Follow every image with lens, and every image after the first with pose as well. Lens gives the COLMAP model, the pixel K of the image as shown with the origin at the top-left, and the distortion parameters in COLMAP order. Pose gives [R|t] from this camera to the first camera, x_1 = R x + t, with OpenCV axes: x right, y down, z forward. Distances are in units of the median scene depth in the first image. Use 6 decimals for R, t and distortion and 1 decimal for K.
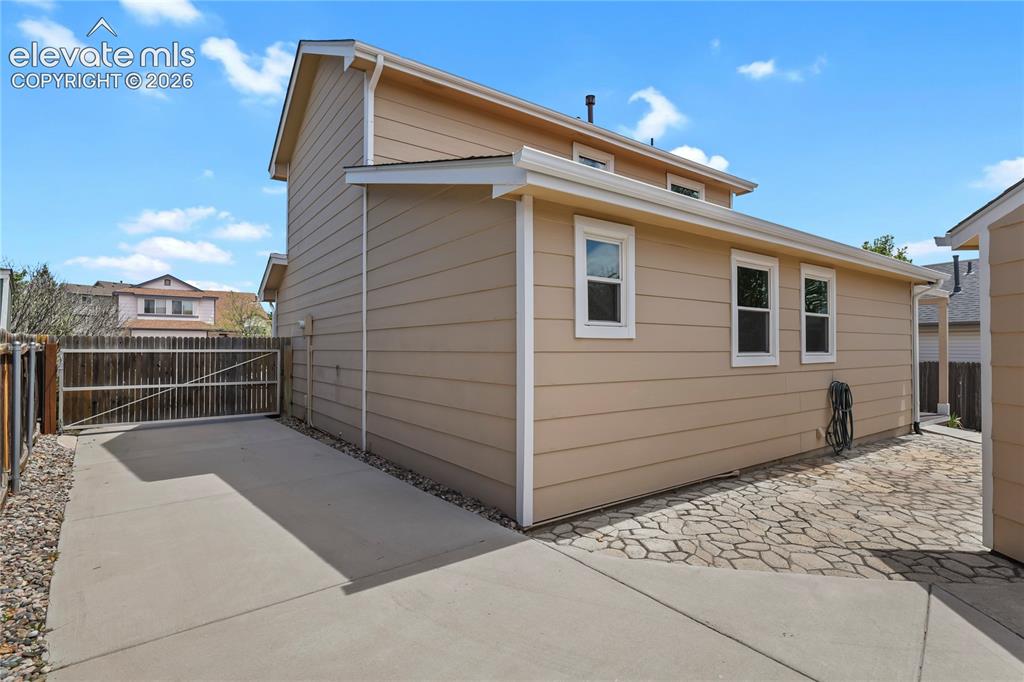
lens RADIAL K [[495.6, 0, 517.8], [0, 495.6, 340.8], [0, 0, 1]] dist [-0.004840, -0.005767]
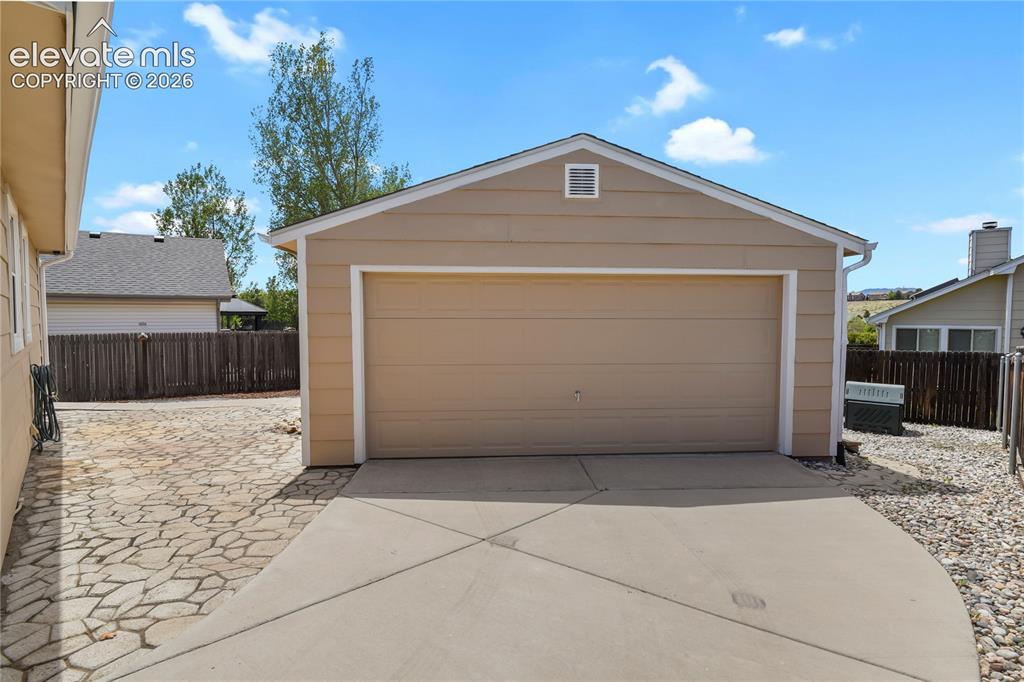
lens RADIAL K [[495.6, 0, 517.2], [0, 495.6, 340.9], [0, 0, 1]] dist [-0.004840, -0.005767]
pose [[-0.110617, -0.048807, 0.992664, -0.467596], [-0.013176, 0.998778, 0.047640, -0.012071], [-0.993776, -0.007809, -0.111125, 0.519452]]
